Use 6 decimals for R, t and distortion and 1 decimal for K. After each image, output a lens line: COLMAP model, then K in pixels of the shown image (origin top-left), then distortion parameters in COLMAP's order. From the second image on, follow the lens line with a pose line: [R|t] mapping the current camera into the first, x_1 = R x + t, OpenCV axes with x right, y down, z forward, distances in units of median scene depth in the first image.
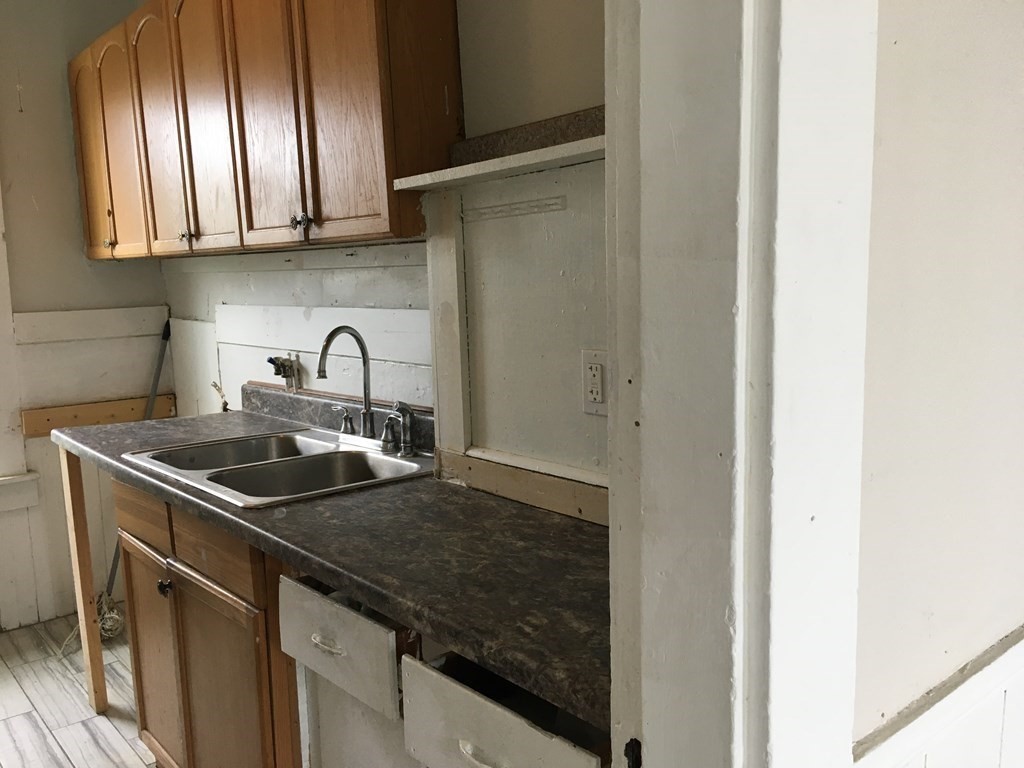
lens RADIAL K [[865.0, 0, 516.8], [0, 865.0, 386.9], [0, 0, 1]] dist [0.060652, -0.087211]
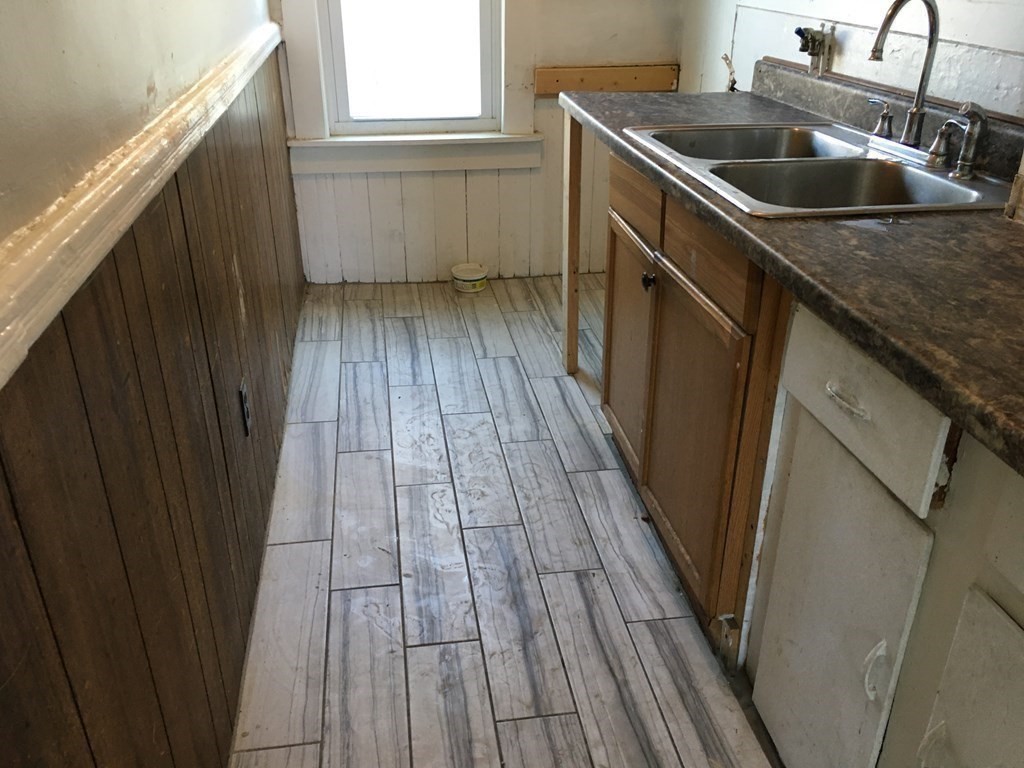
lens RADIAL K [[865.0, 0, 509.2], [0, 865.0, 380.4], [0, 0, 1]] dist [0.060652, -0.087211]
pose [[0.852345, 0.258774, -0.454471, -0.066719], [-0.090039, 0.928637, 0.359898, 0.003819], [0.515170, -0.265837, 0.814819, 0.110762]]
